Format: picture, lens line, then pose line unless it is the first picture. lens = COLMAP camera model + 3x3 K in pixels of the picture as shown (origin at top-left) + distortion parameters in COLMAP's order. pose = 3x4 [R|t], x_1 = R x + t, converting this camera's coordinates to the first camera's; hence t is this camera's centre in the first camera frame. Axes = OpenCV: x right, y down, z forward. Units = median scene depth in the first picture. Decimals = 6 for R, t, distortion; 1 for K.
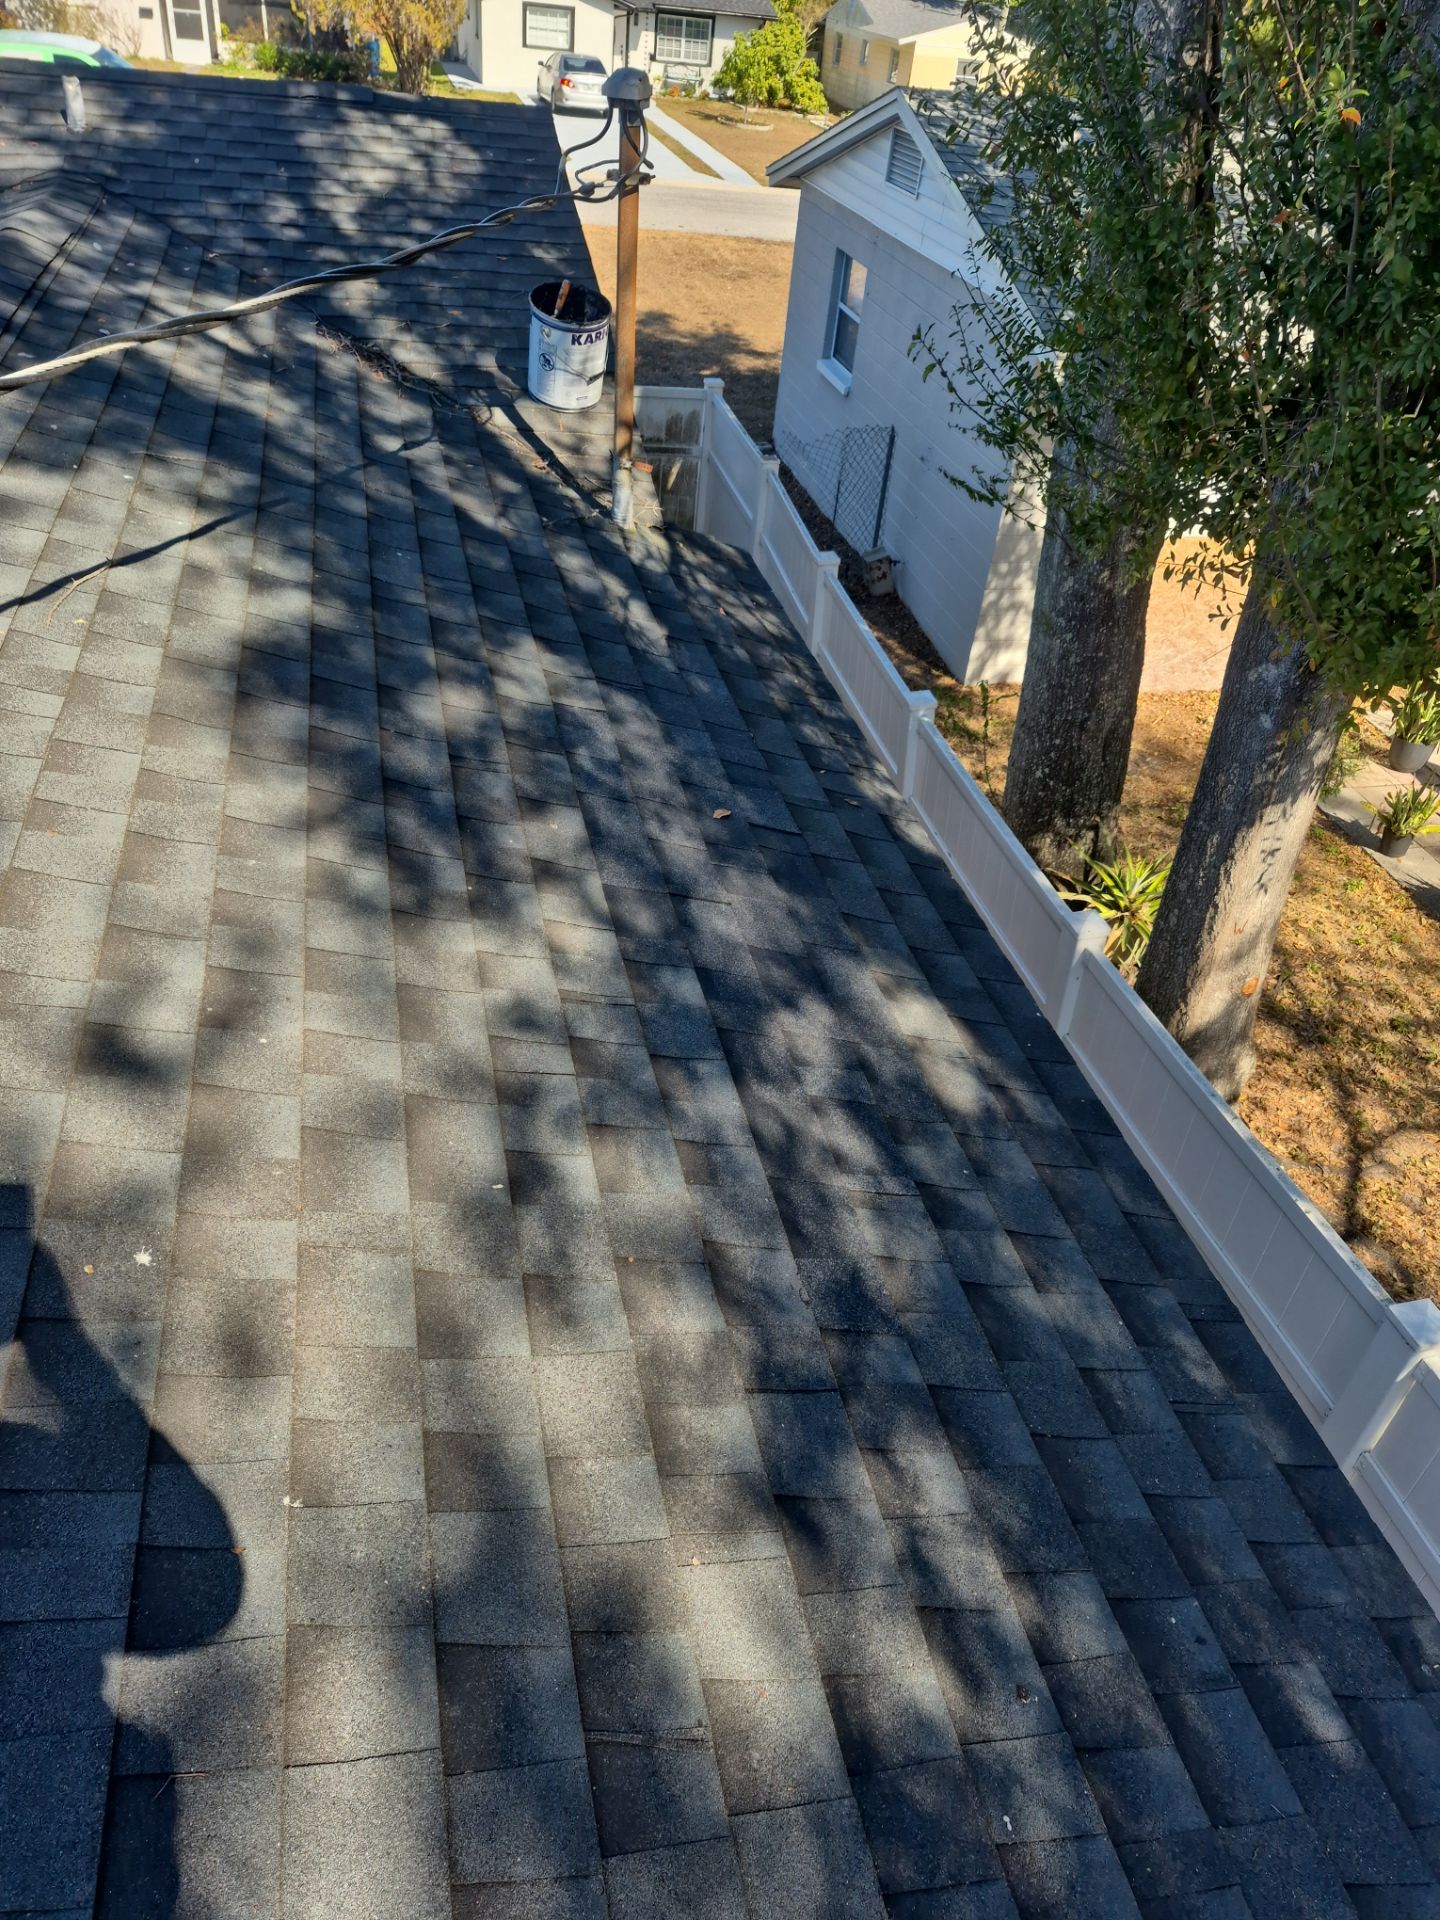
lens RADIAL K [[1355.7, 0, 755.1], [0, 1355.7, 1029.3], [0, 0, 1]] dist [0.068609, -0.059972]
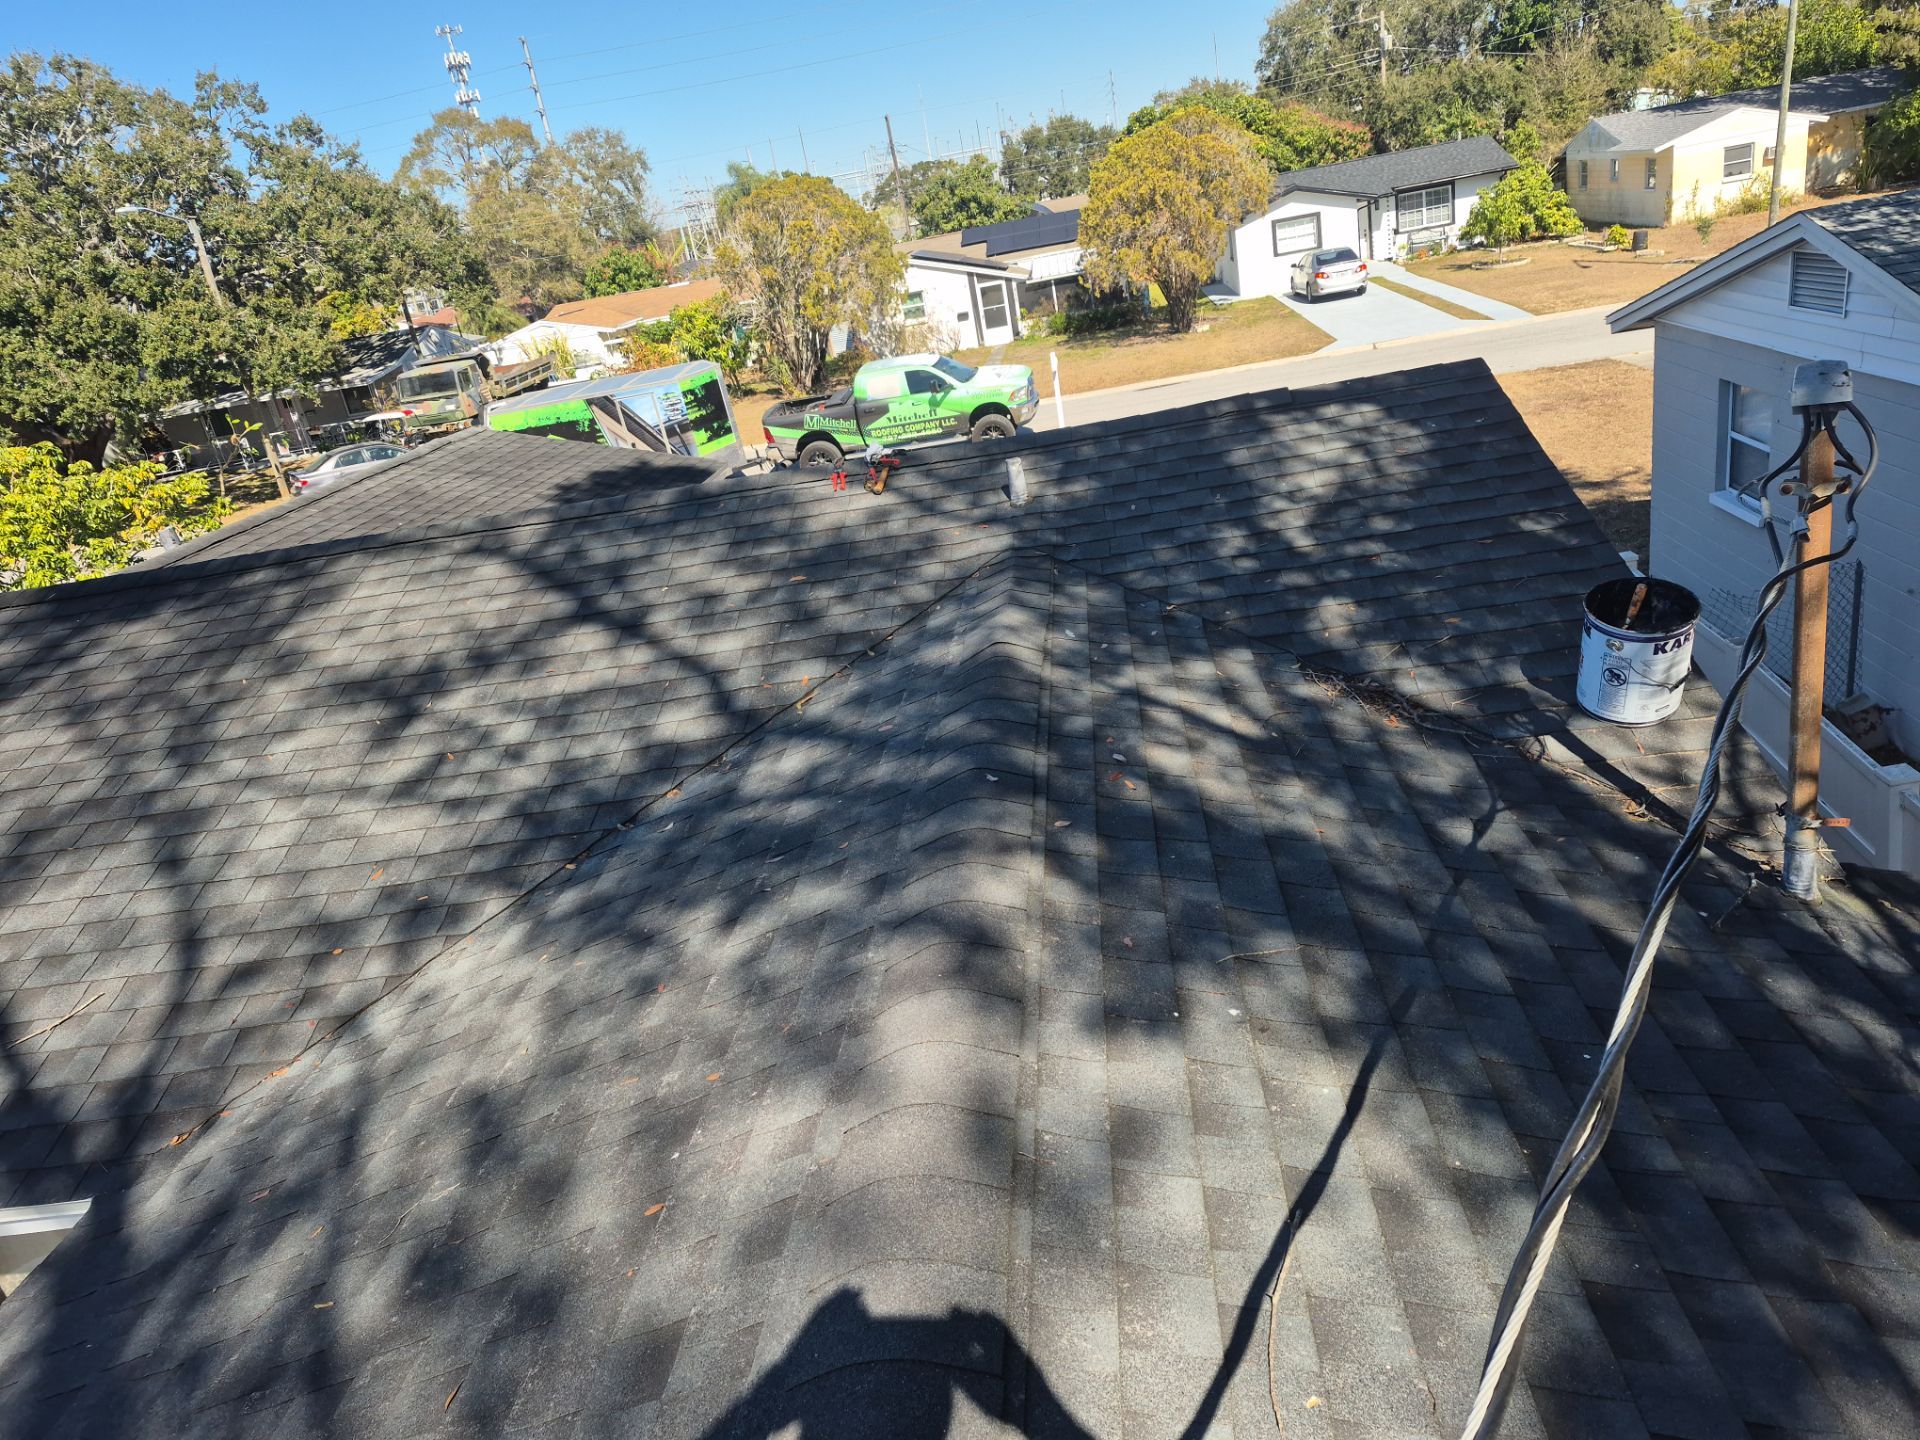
lens RADIAL K [[1315.3, 0, 973.3], [0, 1315.3, 758.5], [0, 0, 1]] dist [0.061699, -0.066052]
pose [[0.924637, -0.122884, -0.360481, -0.199419], [0.031131, 0.967735, -0.250038, -0.232454], [0.379576, 0.219972, 0.898629, 0.163781]]
